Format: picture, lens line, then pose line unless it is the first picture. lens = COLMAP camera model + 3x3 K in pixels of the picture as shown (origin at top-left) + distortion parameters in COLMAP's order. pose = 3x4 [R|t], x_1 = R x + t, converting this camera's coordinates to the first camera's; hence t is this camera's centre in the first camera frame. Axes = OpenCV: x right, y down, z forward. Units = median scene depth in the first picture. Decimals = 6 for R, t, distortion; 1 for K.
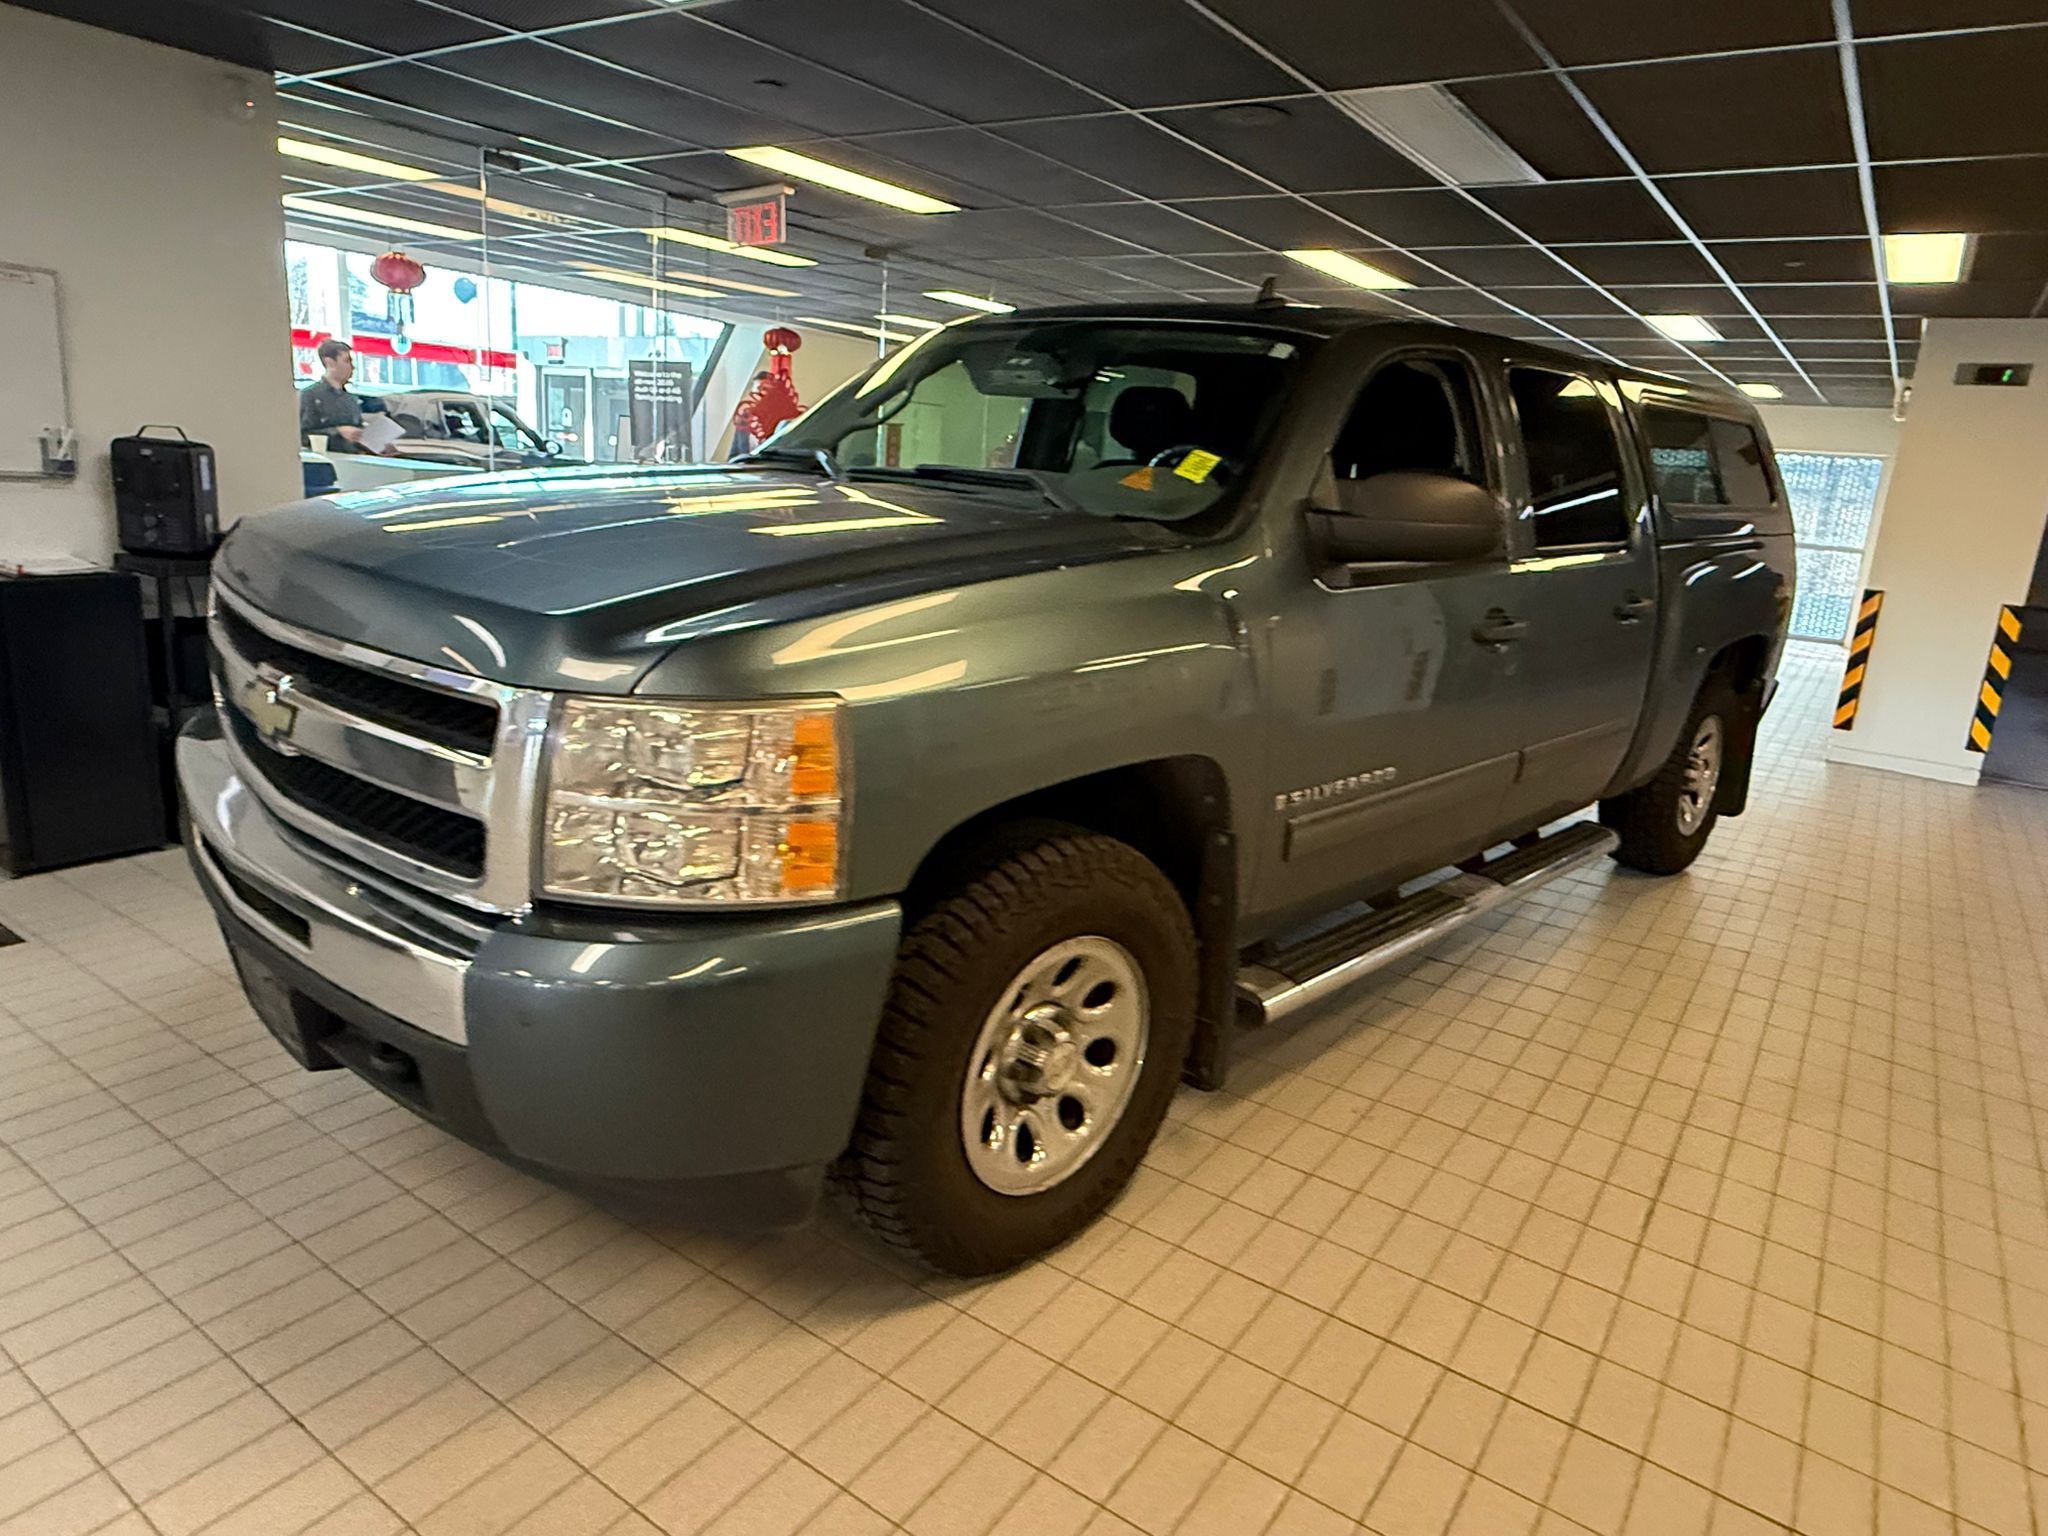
lens RADIAL K [[1265.5, 0, 1017.7], [0, 1265.5, 771.7], [0, 0, 1]] dist [-0.000188, 0.000492]
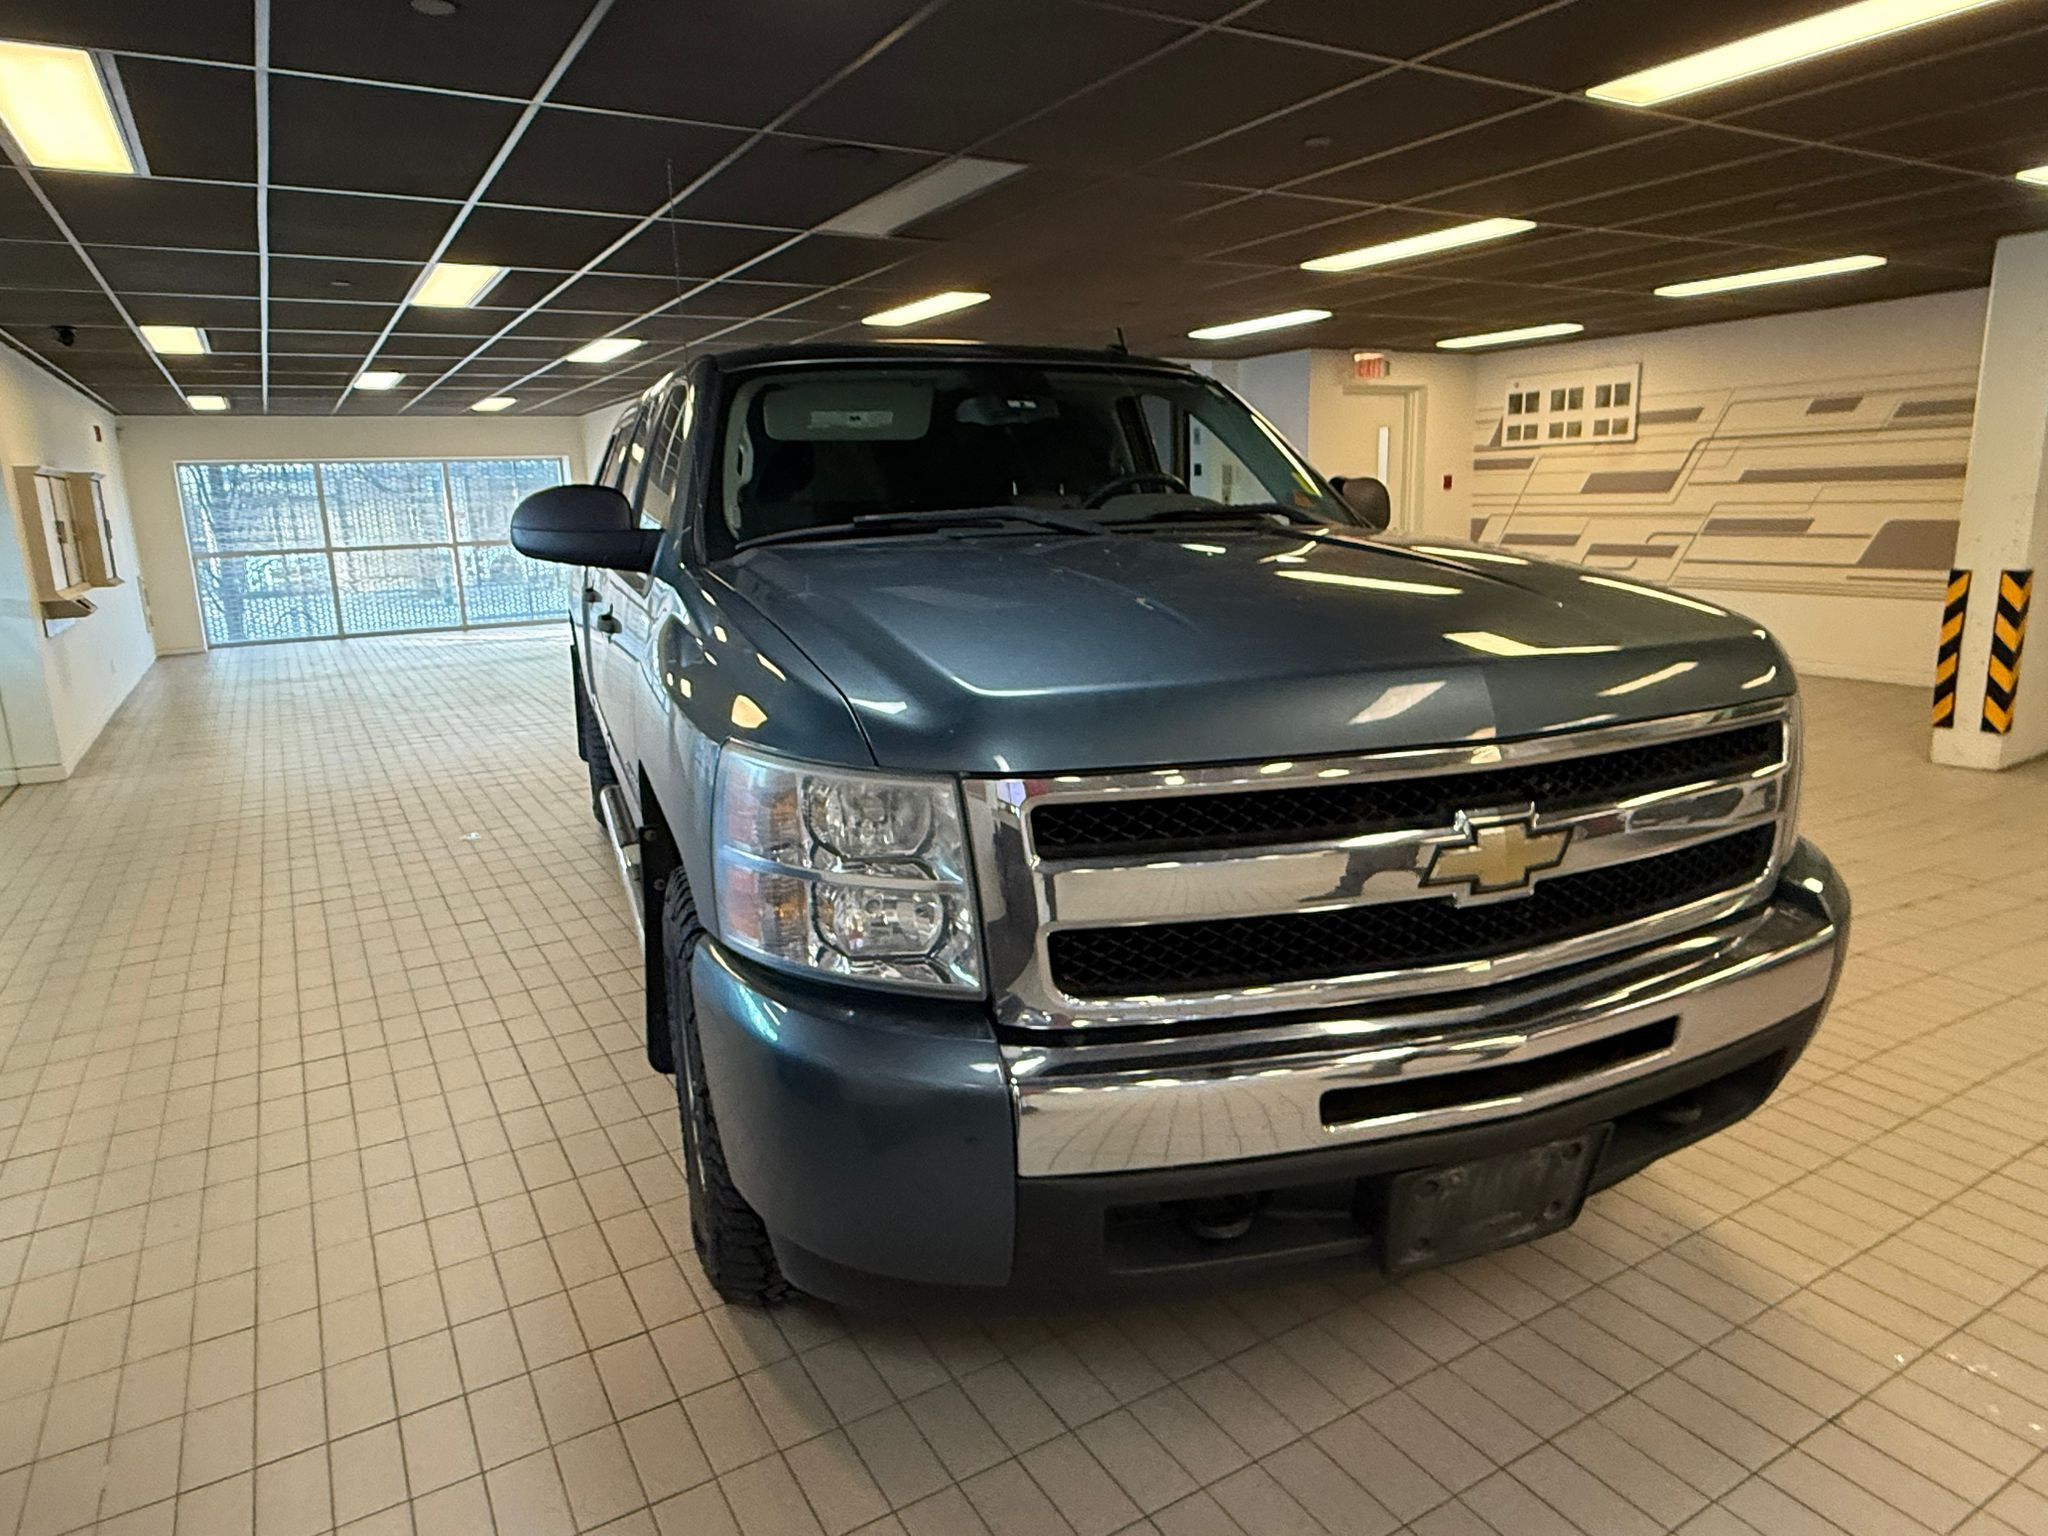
lens RADIAL K [[1265.5, 0, 1017.7], [0, 1265.5, 771.7], [0, 0, 1]] dist [-0.000188, 0.000492]
pose [[0.412593, -0.276797, 0.867842, -1.029597], [0.280903, 0.944946, 0.167841, -0.237049], [-0.866522, 0.174530, 0.467631, 0.636366]]
